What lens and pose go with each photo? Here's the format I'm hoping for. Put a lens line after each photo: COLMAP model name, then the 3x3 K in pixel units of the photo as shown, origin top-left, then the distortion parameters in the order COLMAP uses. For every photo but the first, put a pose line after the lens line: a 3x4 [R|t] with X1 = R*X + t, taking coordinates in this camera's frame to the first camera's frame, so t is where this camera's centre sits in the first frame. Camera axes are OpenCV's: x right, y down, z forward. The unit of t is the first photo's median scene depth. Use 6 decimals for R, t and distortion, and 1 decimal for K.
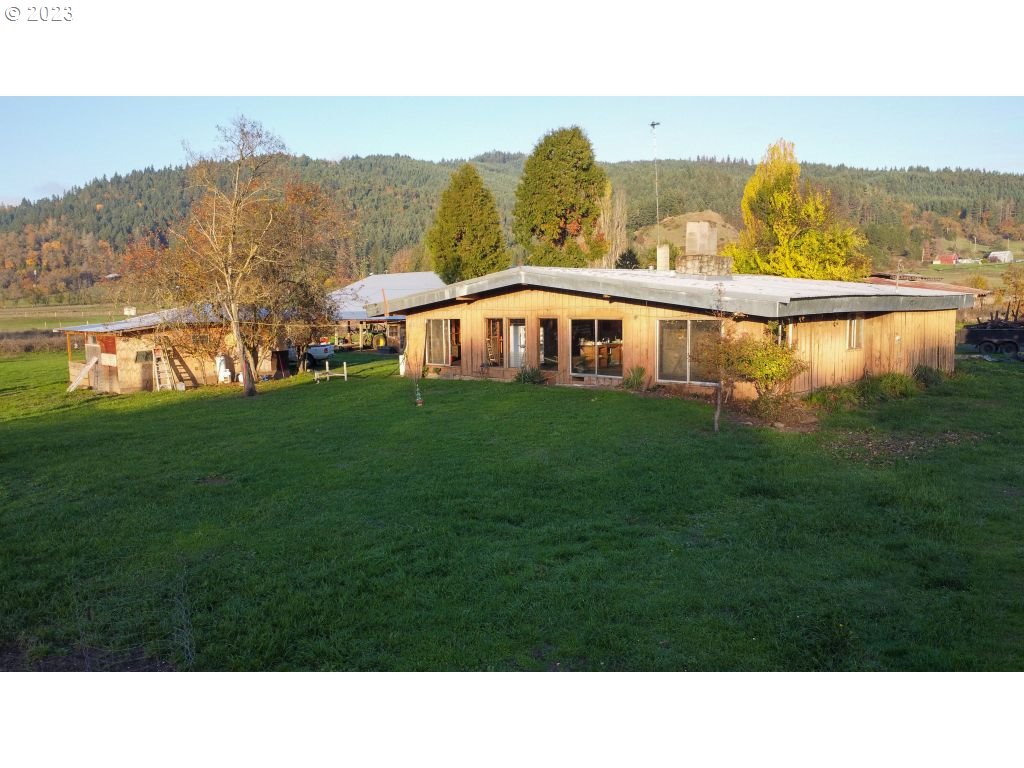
lens RADIAL K [[766.0, 0, 512.4], [0, 766.0, 393.5], [0, 0, 1]] dist [-0.000315, -0.003979]
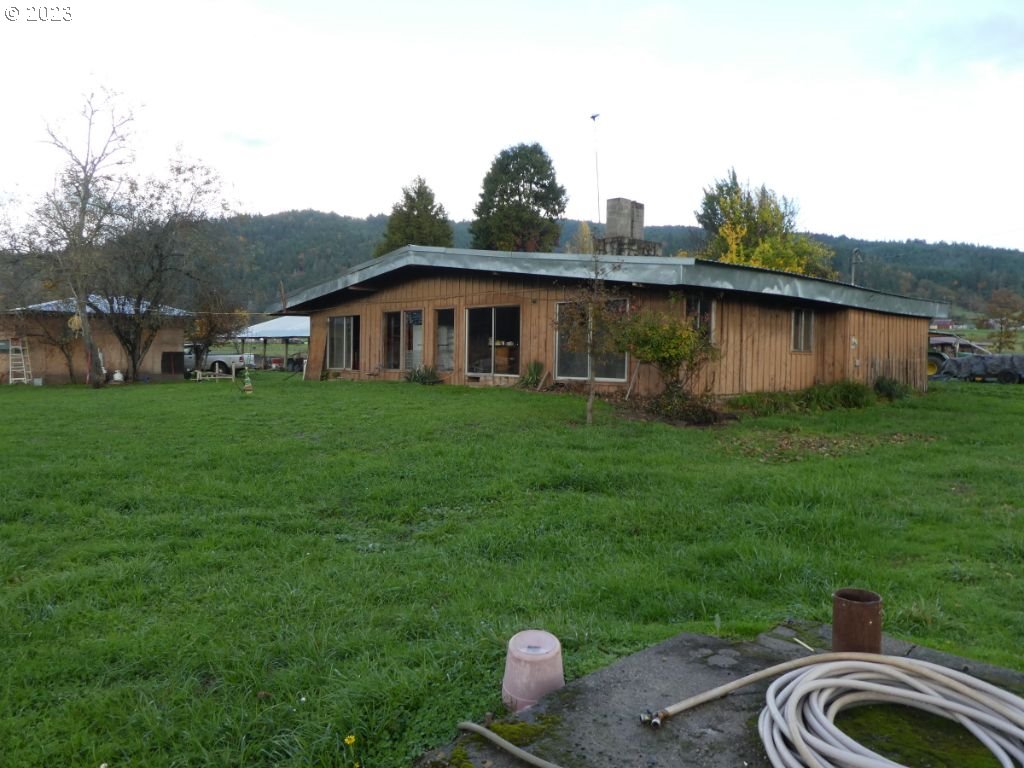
lens RADIAL K [[740.3, 0, 516.7], [0, 740.3, 384.0], [0, 0, 1]] dist [-0.013688, -0.004608]
pose [[0.999400, 0.032170, -0.012813, 0.077927], [-0.033107, 0.996149, -0.081183, 0.027244], [0.010152, 0.081559, 0.996617, 0.104495]]
